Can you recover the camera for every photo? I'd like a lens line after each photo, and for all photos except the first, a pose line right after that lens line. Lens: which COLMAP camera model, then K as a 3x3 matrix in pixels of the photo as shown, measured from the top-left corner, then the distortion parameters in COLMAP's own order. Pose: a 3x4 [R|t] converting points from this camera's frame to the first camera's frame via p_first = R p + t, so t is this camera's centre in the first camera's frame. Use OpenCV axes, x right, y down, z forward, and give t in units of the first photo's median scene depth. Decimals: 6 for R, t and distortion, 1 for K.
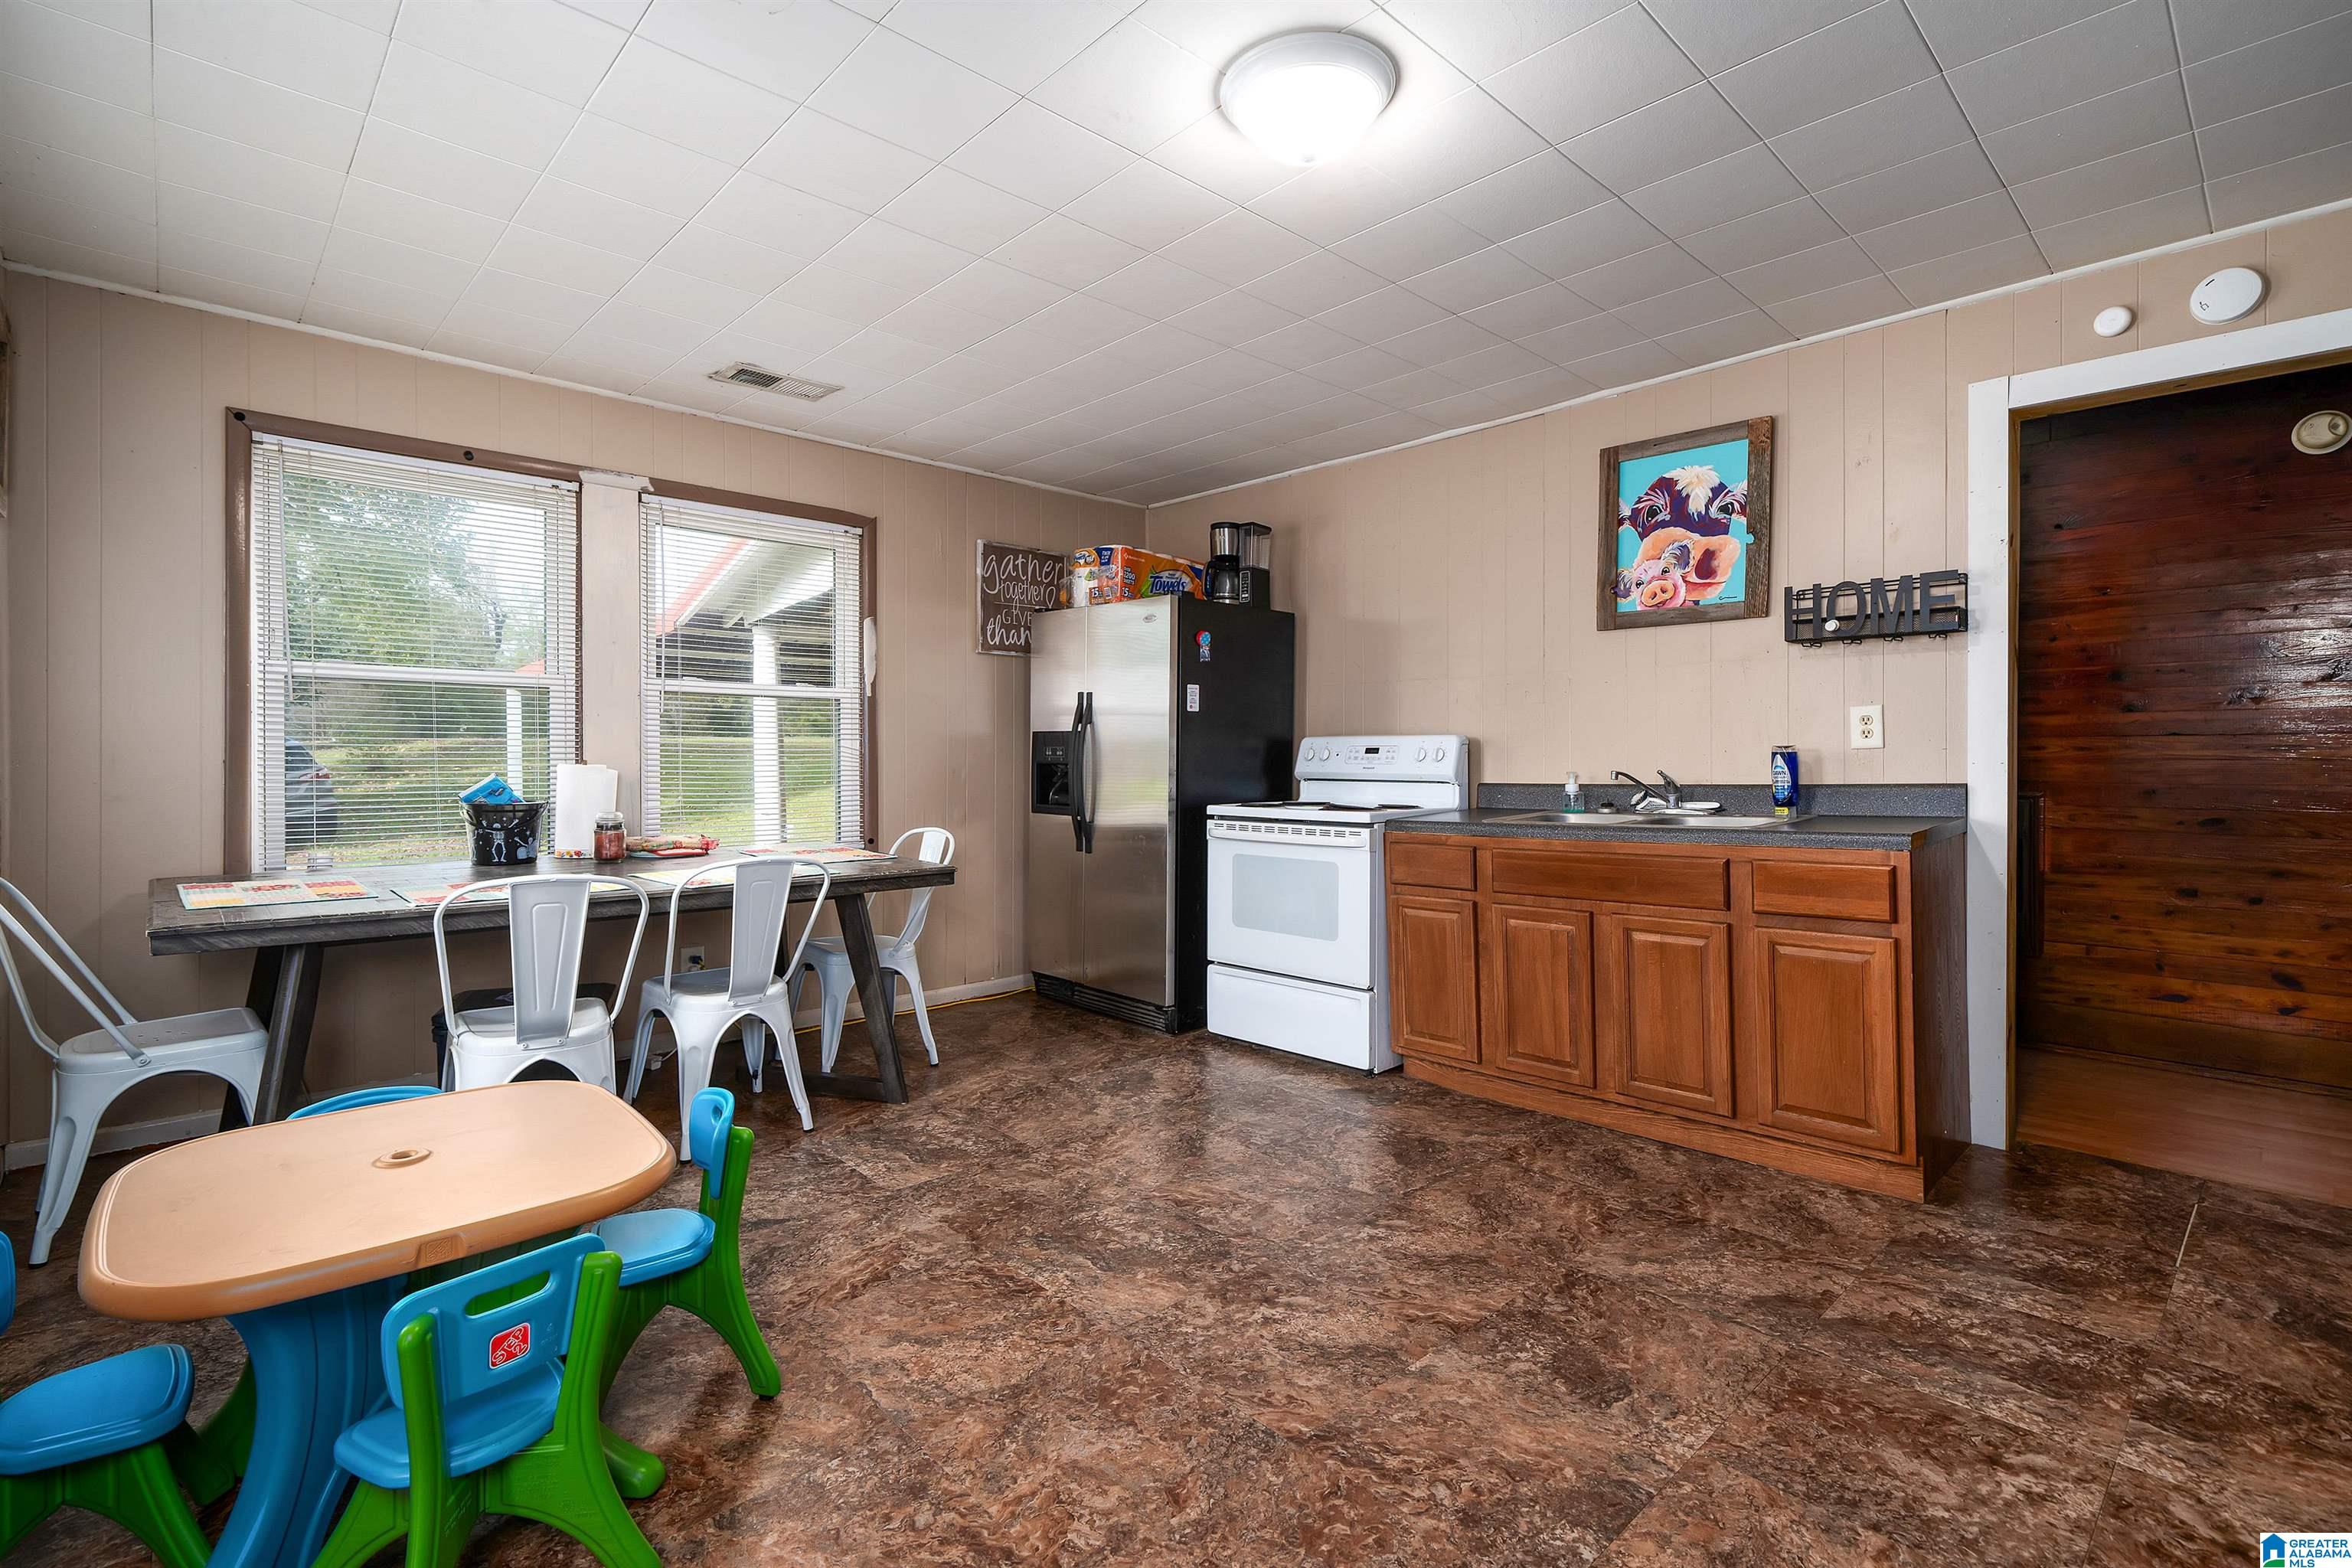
lens RADIAL K [[1083.0, 0, 1183.0], [0, 1083.0, 767.4], [0, 0, 1]] dist [-0.002339, -0.000142]
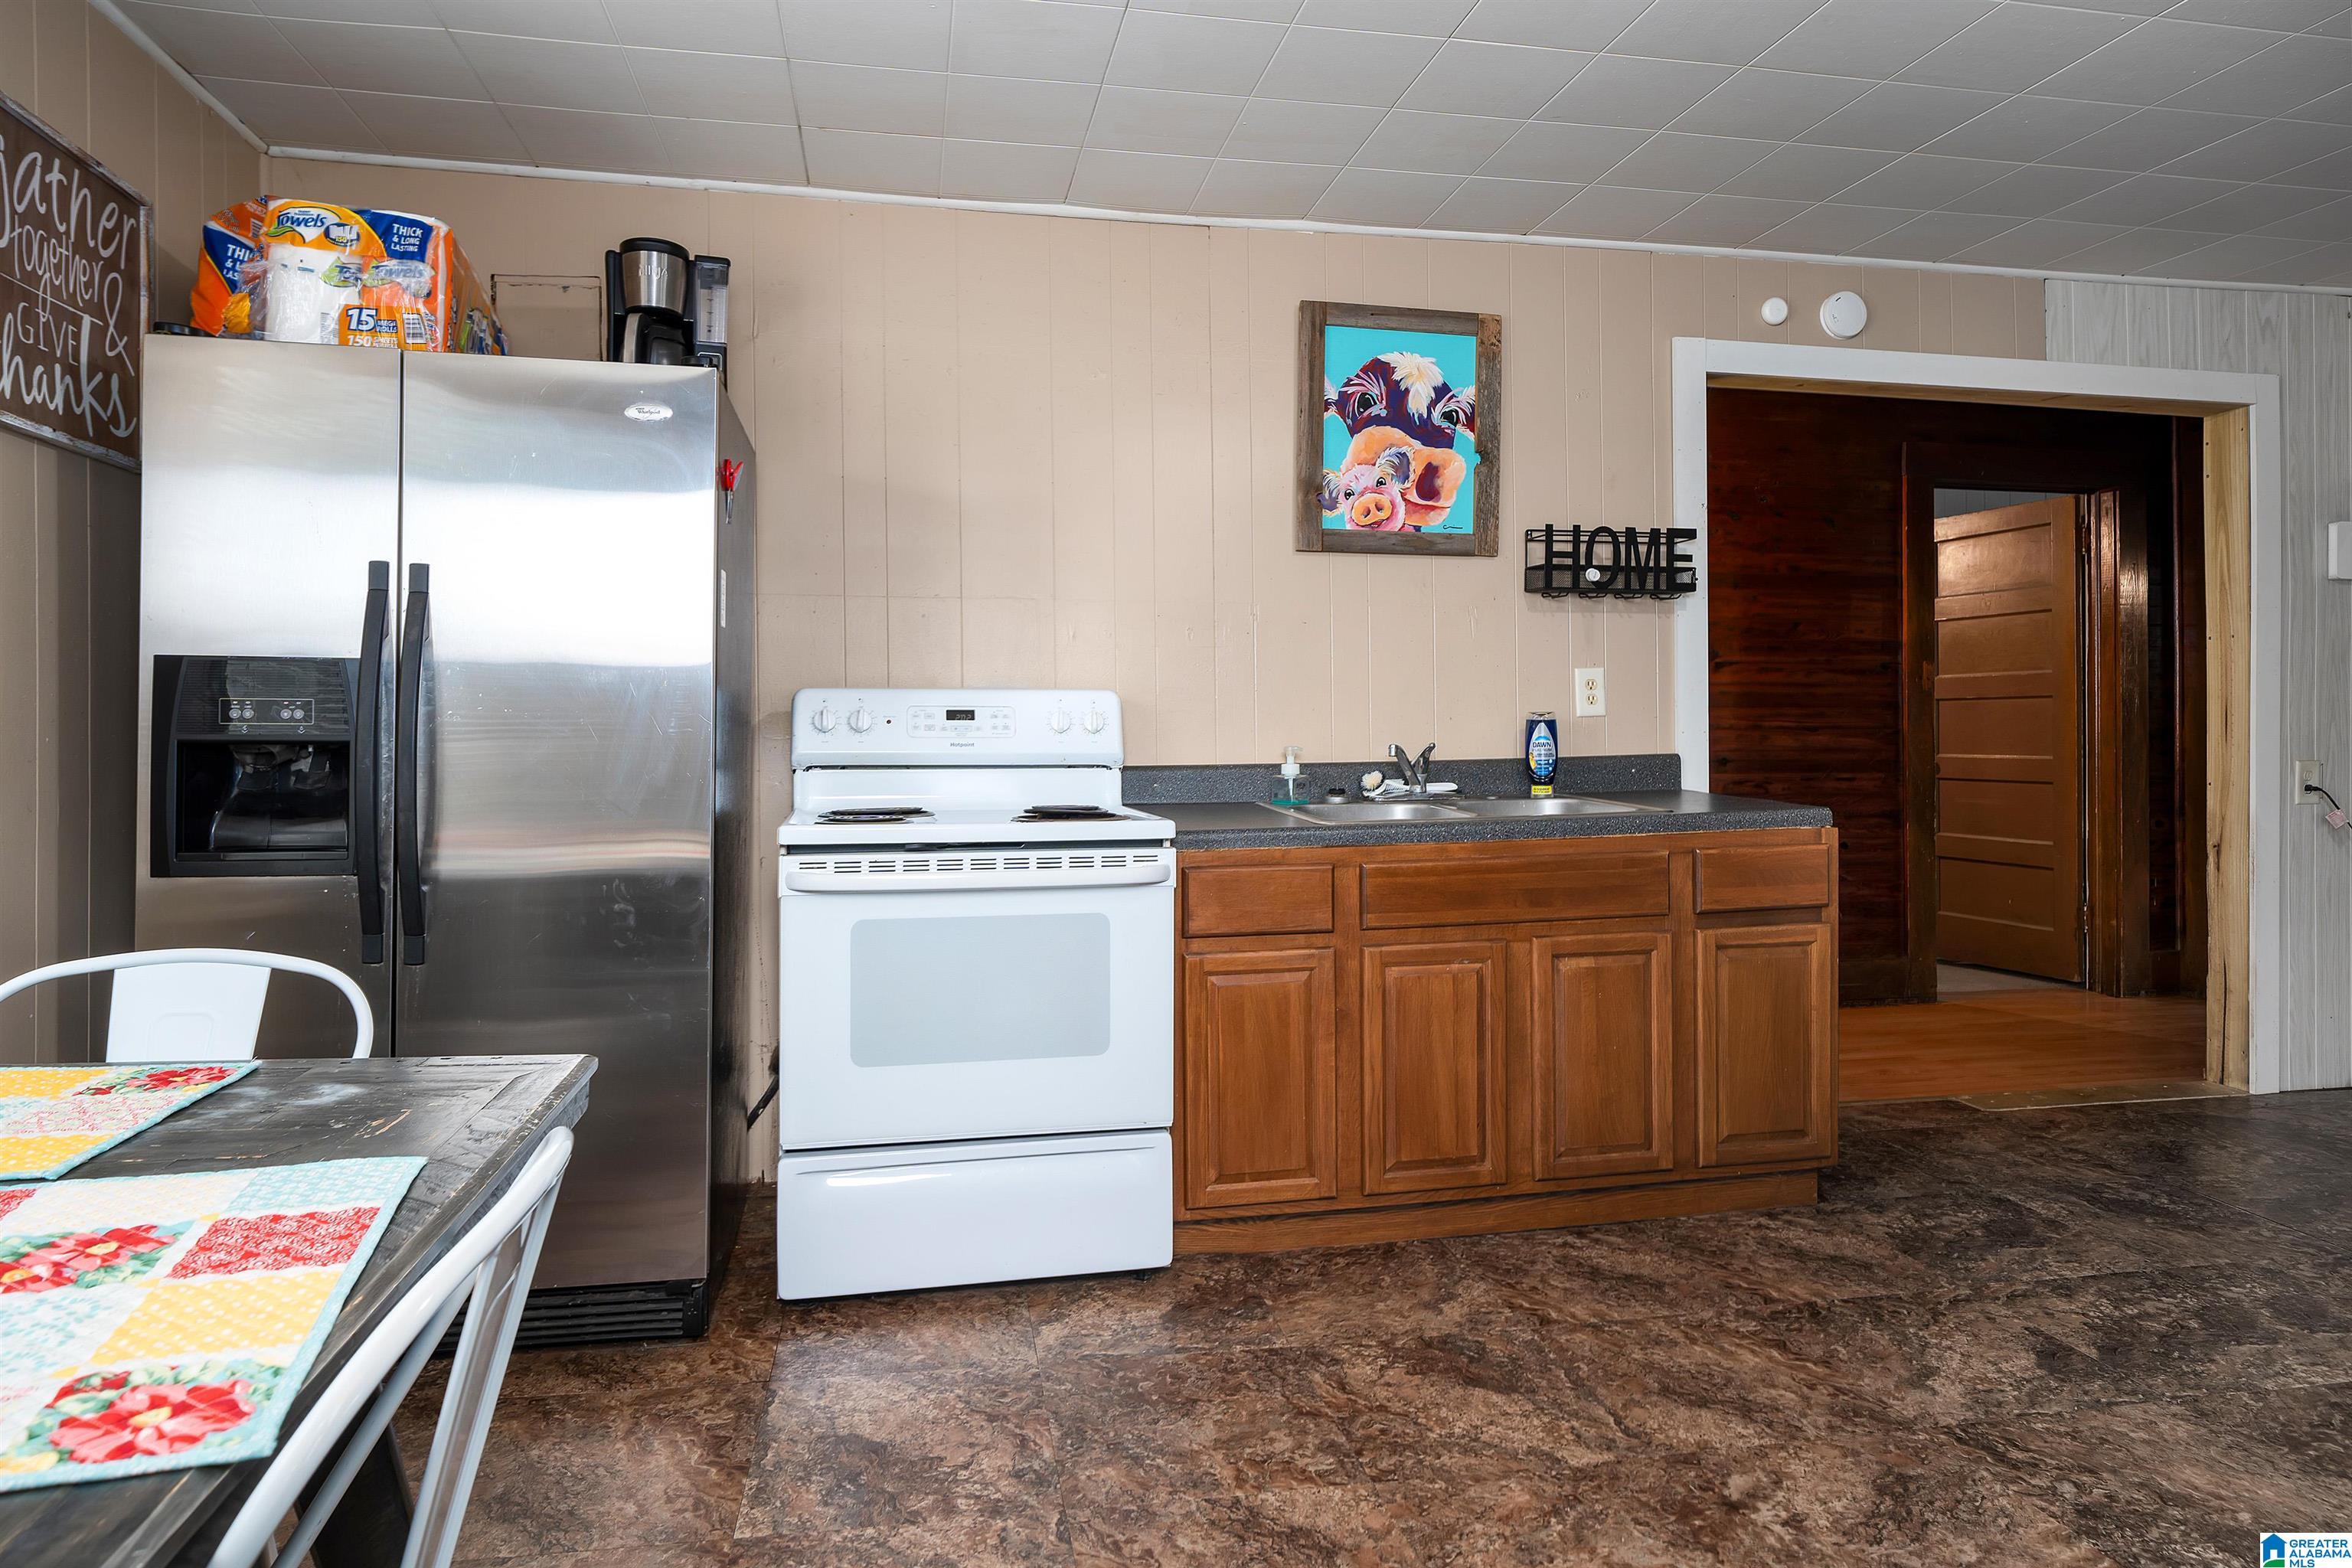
lens RADIAL K [[1373.1, 0, 1160.4], [0, 1373.1, 727.7], [0, 0, 1]] dist [-0.000591, 0.000355]
pose [[0.540744, -0.000567, 0.841187, -0.480621], [0.007305, 0.999965, -0.004022, -0.005924], [-0.841156, 0.008319, 0.540729, 0.644397]]
